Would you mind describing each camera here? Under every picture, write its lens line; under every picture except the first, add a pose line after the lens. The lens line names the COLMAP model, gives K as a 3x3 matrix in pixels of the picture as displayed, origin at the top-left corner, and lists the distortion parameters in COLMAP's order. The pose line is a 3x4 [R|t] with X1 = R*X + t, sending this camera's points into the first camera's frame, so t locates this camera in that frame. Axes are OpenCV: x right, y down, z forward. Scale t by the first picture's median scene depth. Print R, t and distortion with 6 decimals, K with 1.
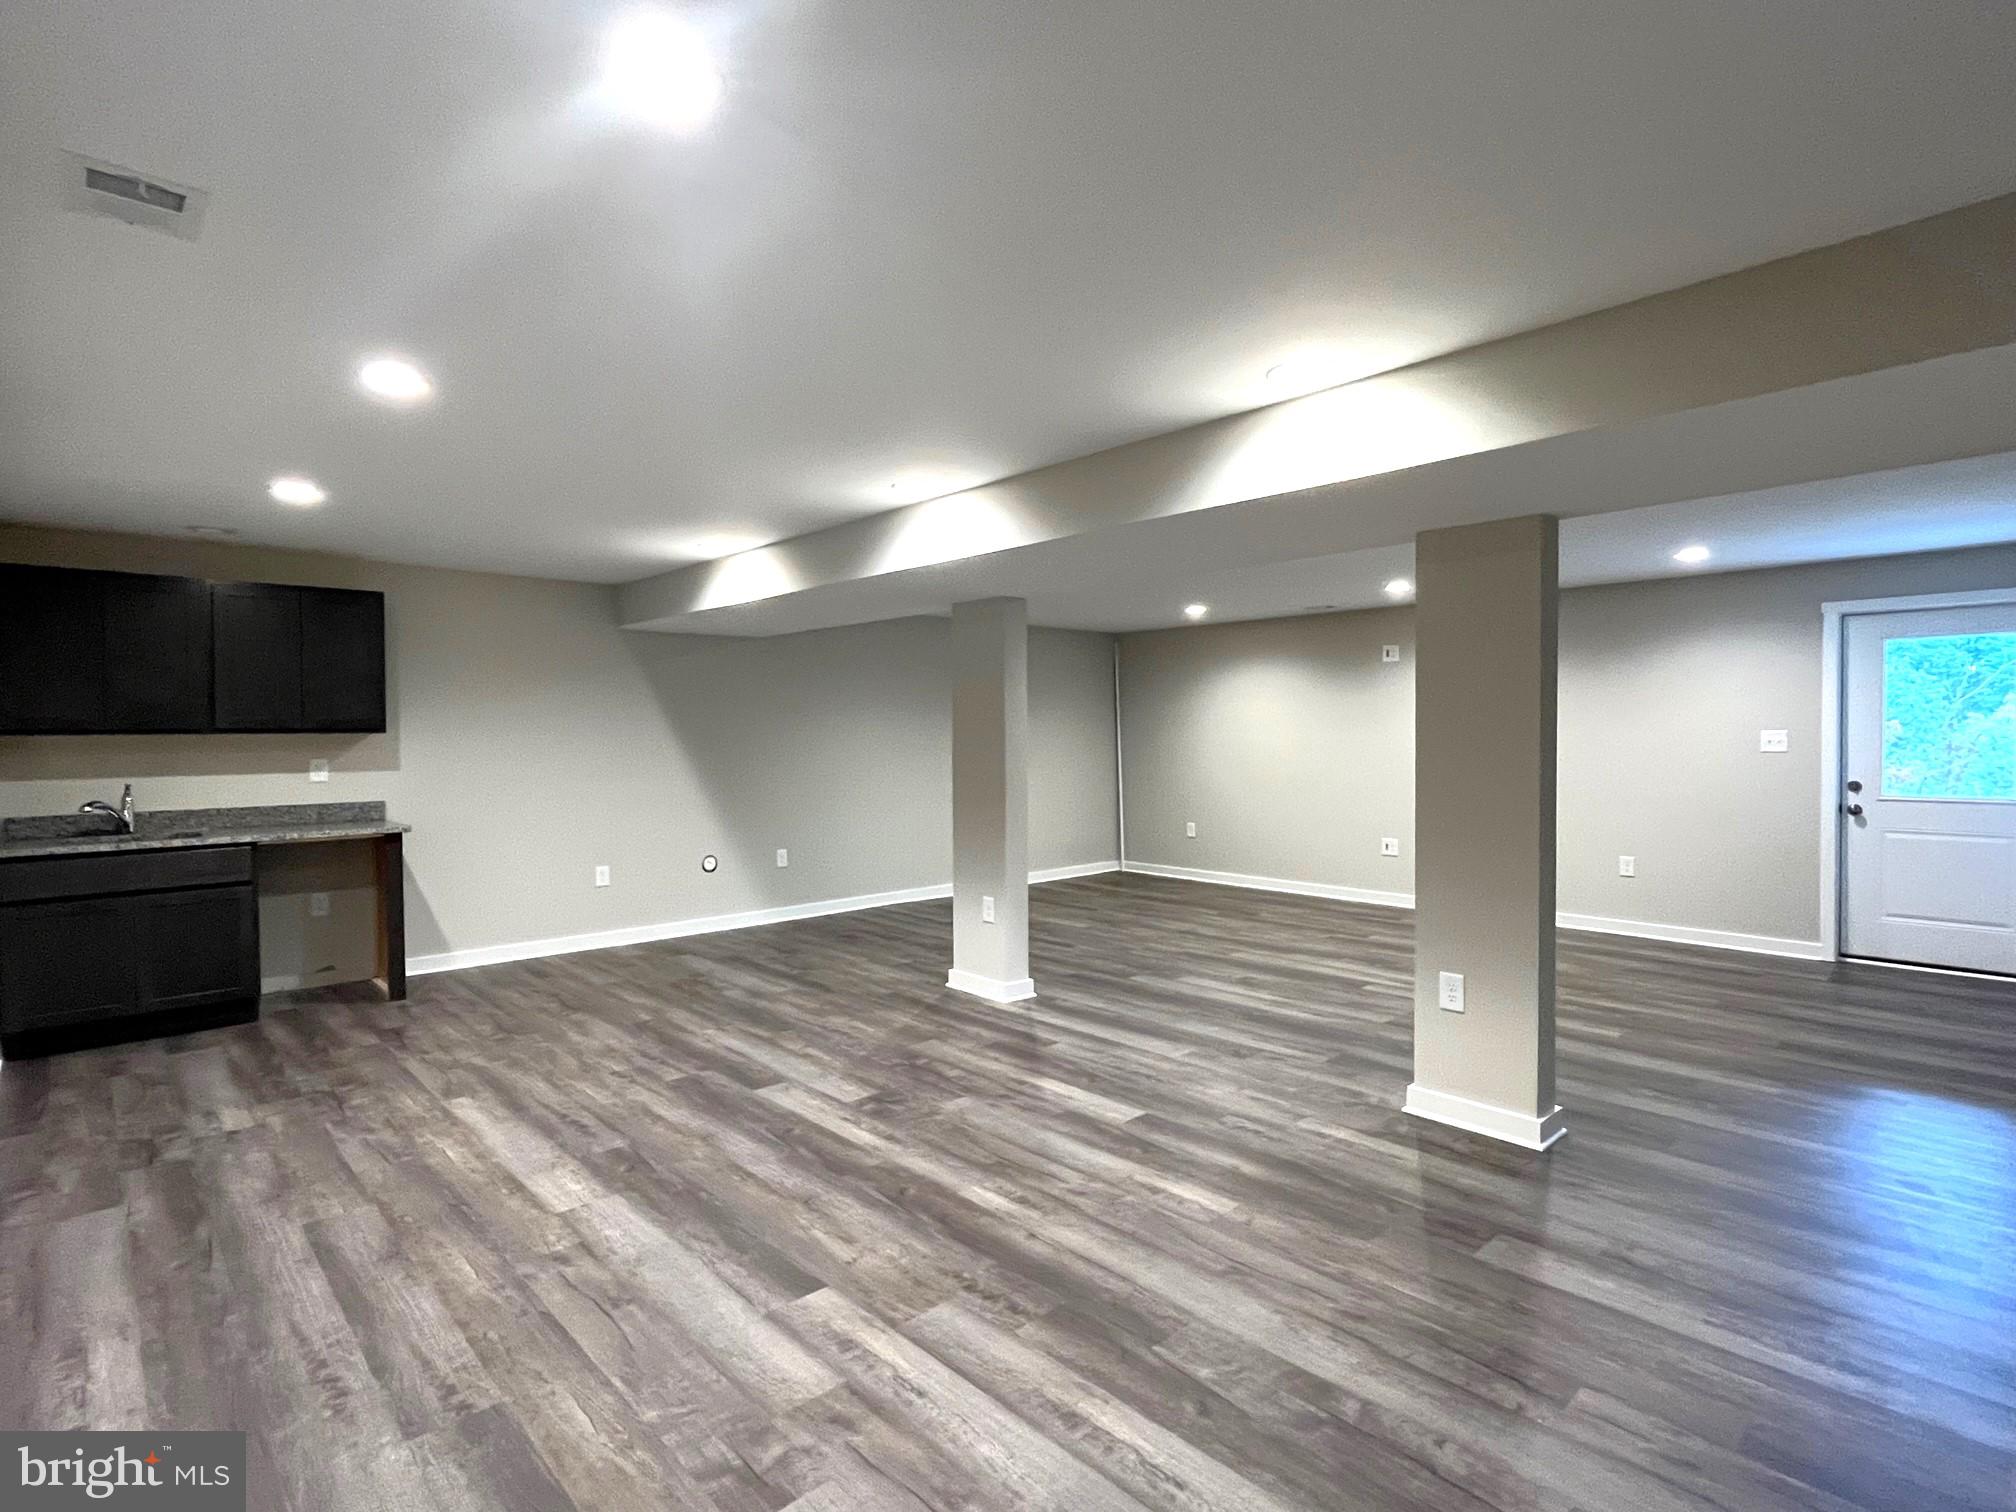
lens RADIAL K [[1018.9, 0, 1008.0], [0, 1018.9, 756.0], [0, 0, 1]] dist [-0.002694, -0.000180]
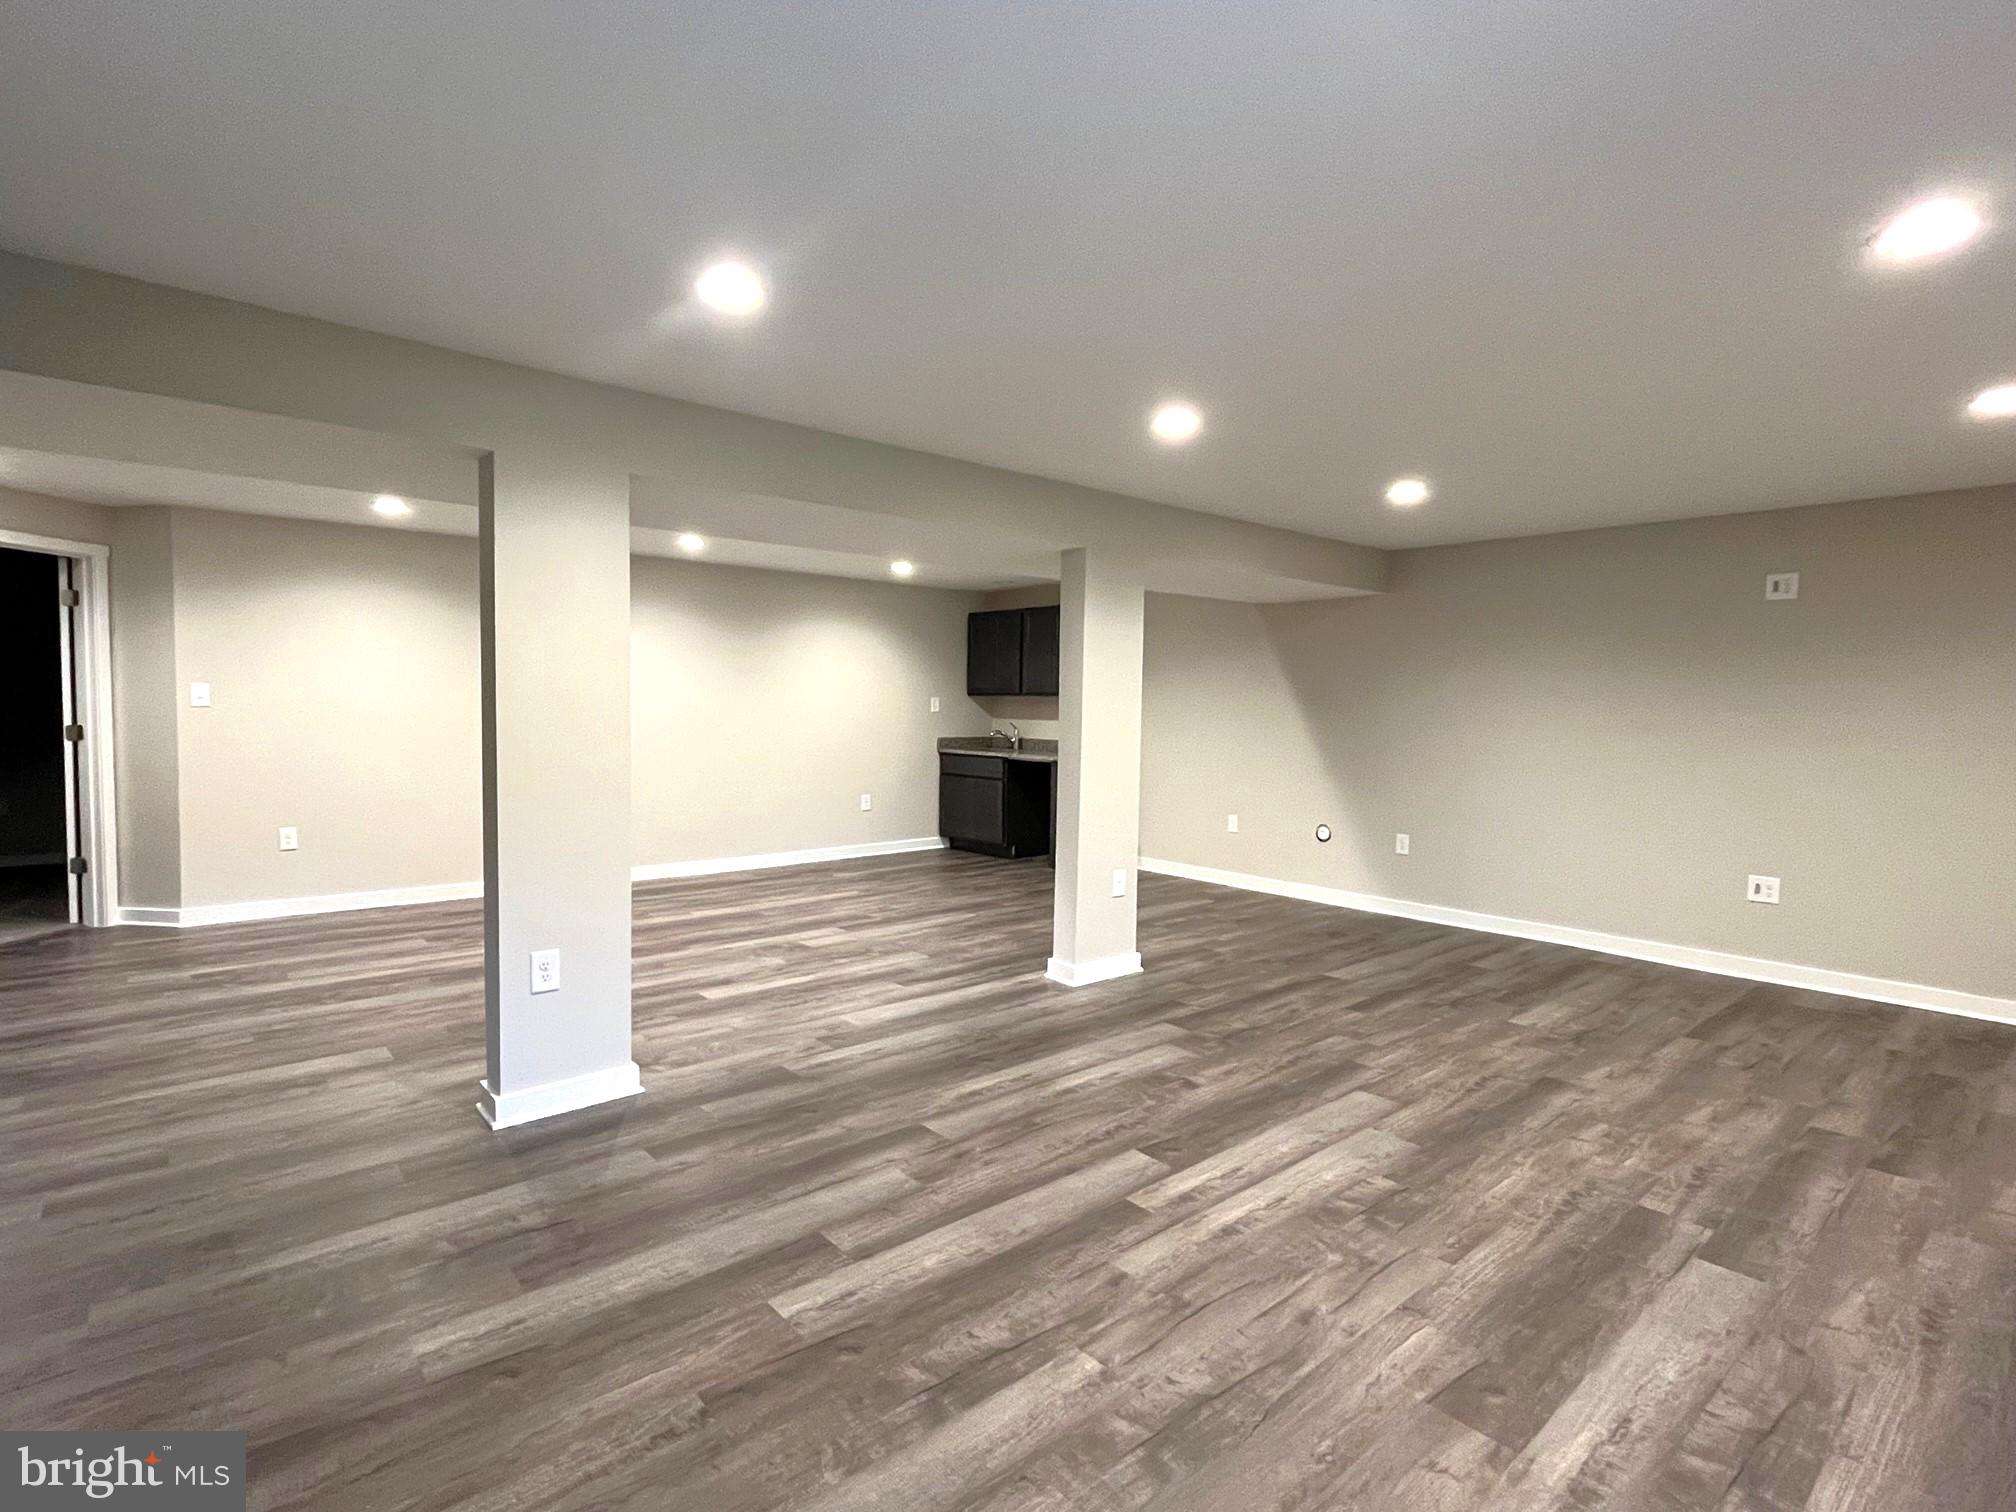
lens RADIAL K [[1026.8, 0, 1008.0], [0, 1026.8, 756.0], [0, 0, 1]] dist [0.000672, 0.000009]
pose [[-0.049046, 0.057844, -0.997120, 1.106581], [-0.037330, 0.997518, 0.059703, -0.026089], [0.998099, 0.040150, -0.046765, 1.158960]]
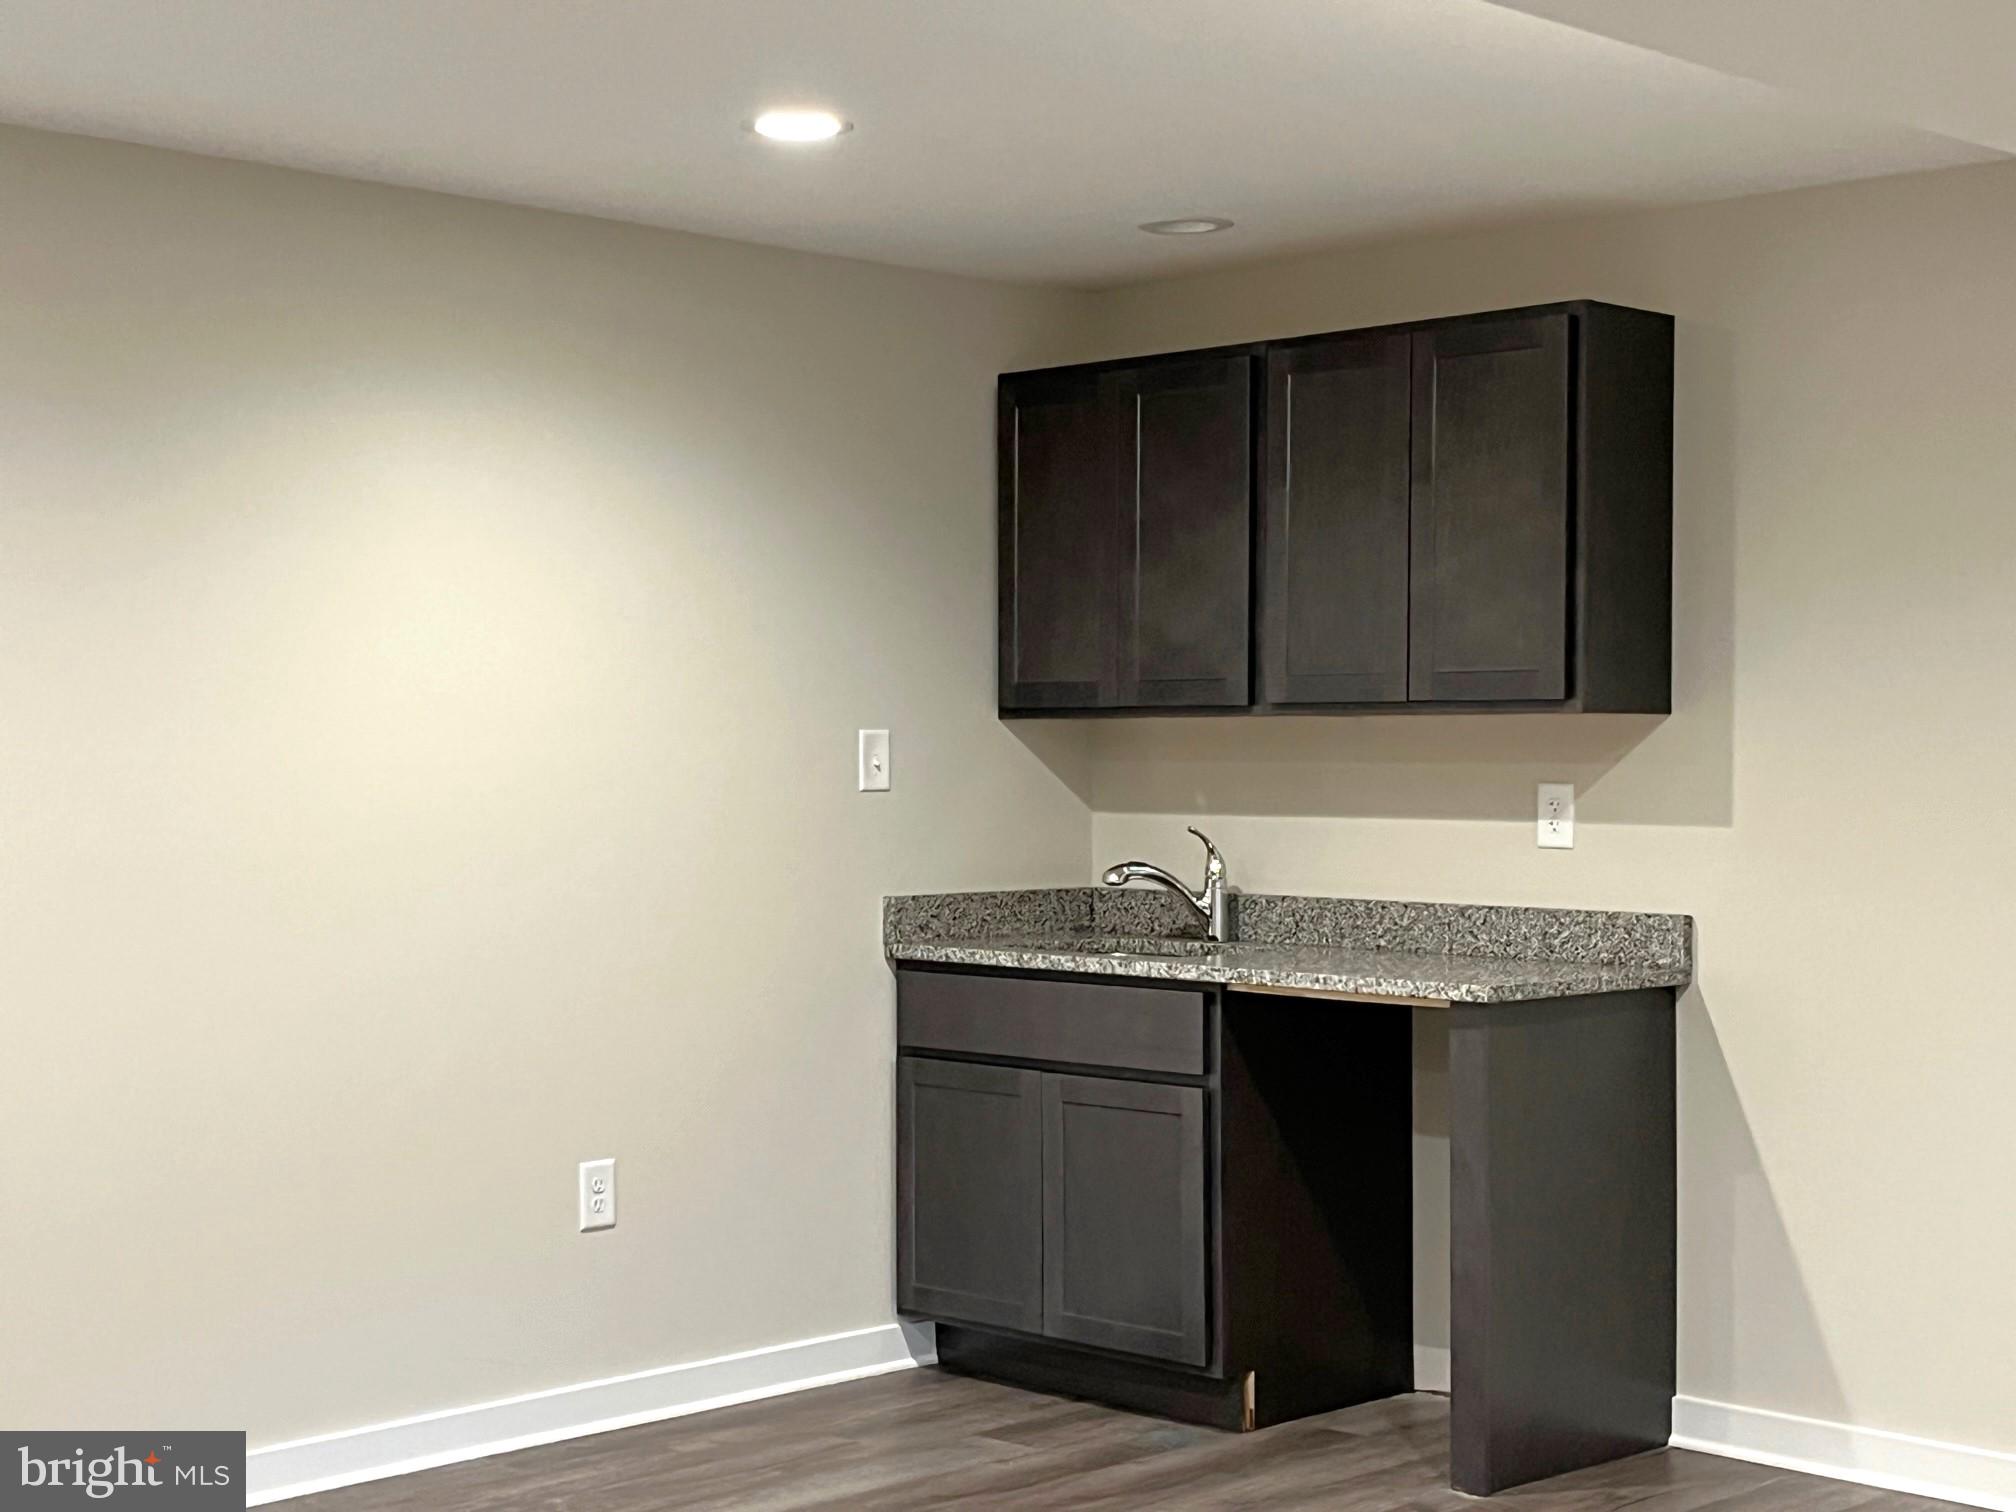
lens RADIAL K [[3122.0, 0, 1008.0], [0, 3122.0, 756.0], [0, 0, 1]] dist [0.018990, 0.043475]
pose [[-0.002452, 0.003677, -0.999990, 0.538648], [-0.023882, 0.999708, 0.003735, -0.008236], [0.999712, 0.023891, -0.002364, 0.983317]]
